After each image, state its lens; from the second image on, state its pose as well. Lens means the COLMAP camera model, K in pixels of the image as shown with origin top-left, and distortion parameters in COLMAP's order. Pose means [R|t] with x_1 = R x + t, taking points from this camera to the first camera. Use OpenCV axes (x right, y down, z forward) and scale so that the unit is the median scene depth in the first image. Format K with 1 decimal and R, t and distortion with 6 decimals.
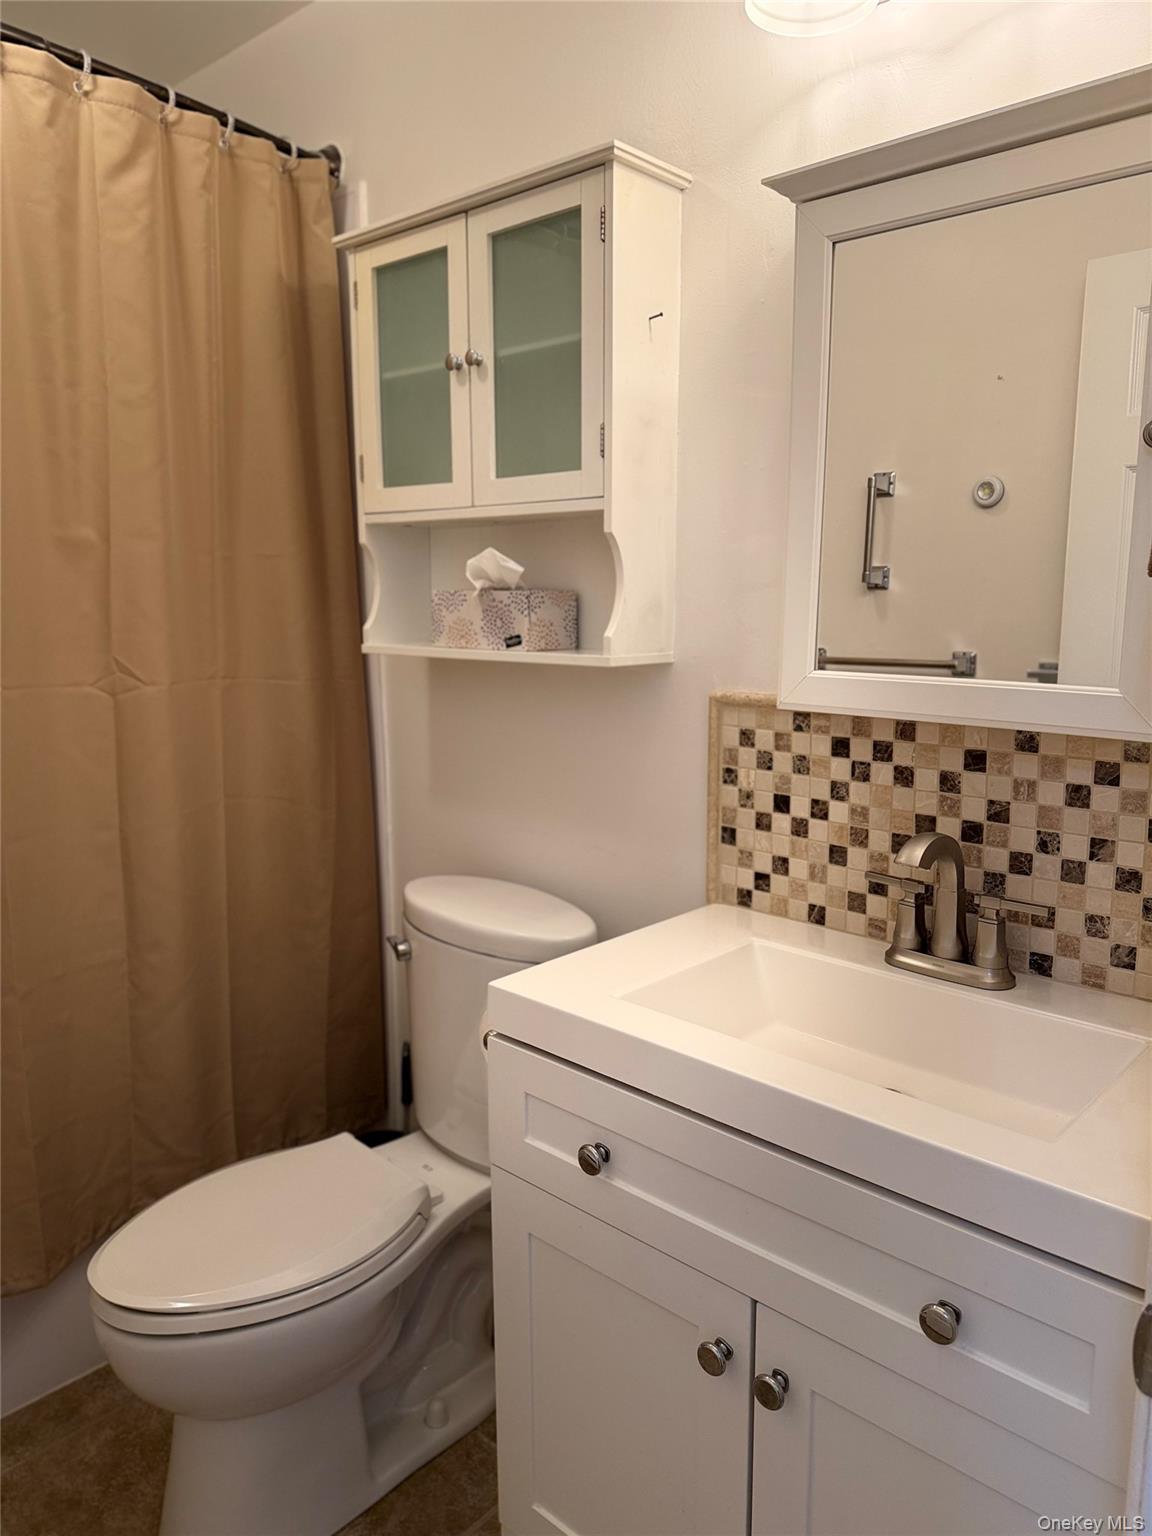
lens RADIAL K [[1087.5, 0, 576.0], [0, 1087.5, 768.0], [0, 0, 1]] dist [0.120036, -0.179858]
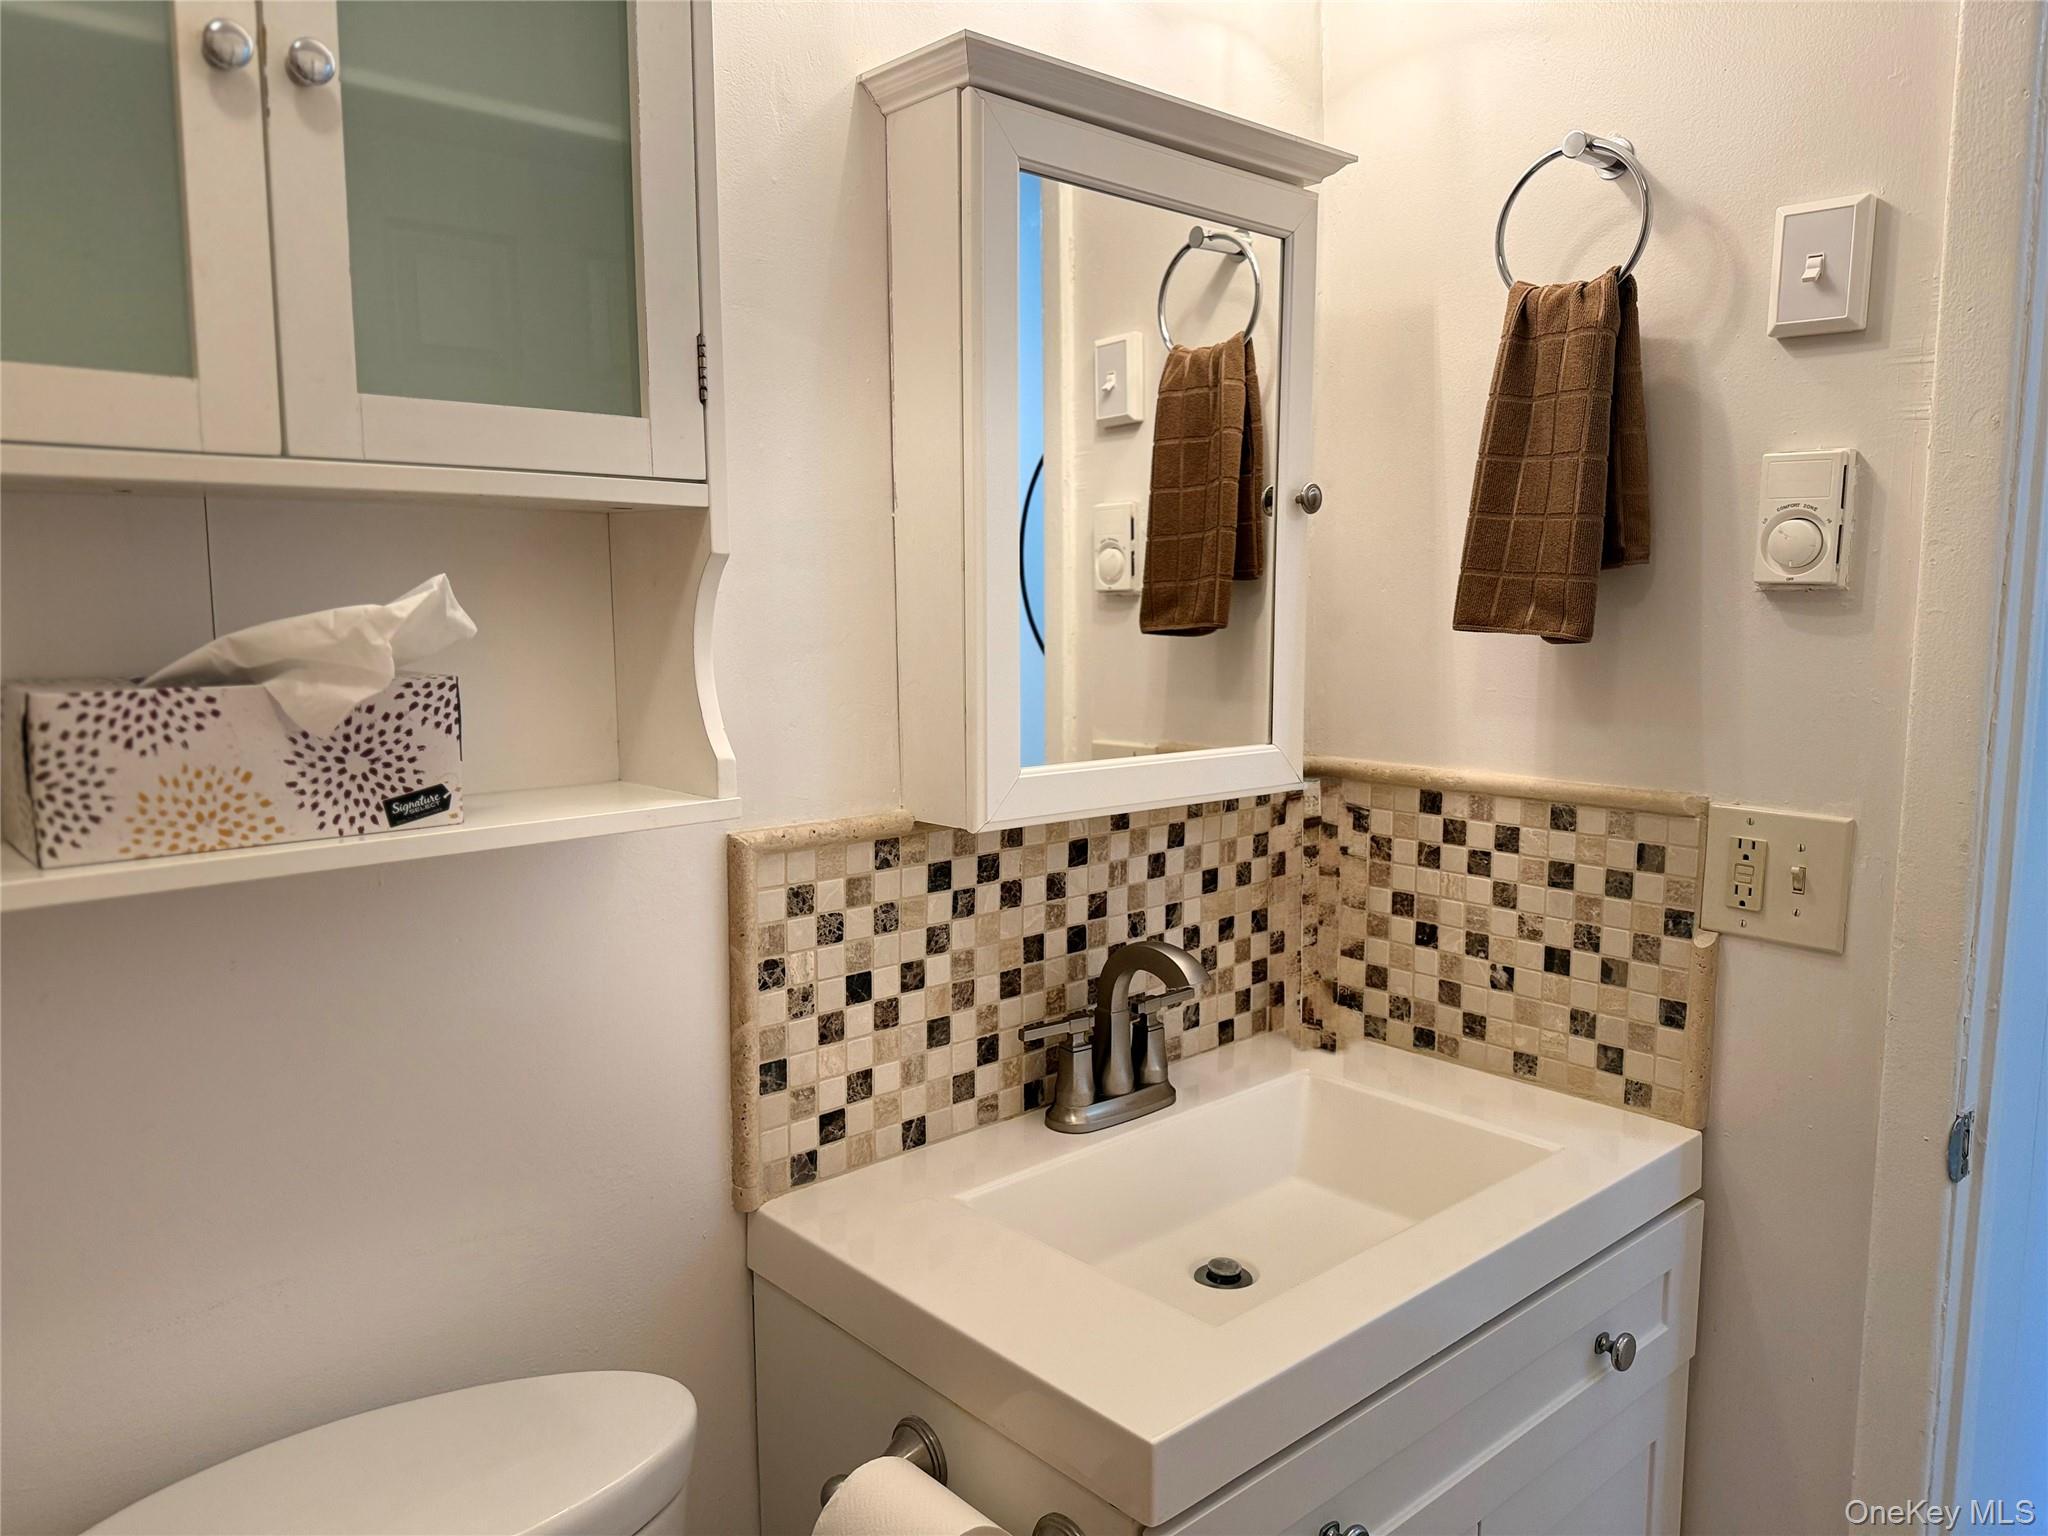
lens RADIAL K [[1450.0, 0, 1024.0], [0, 1450.0, 768.0], [0, 0, 1]] dist [0.120036, -0.179858]
pose [[0.084722, -0.117550, 0.989446, -0.633092], [0.160308, 0.981689, 0.102902, -0.166611], [-0.983424, 0.149898, 0.102015, 0.813373]]
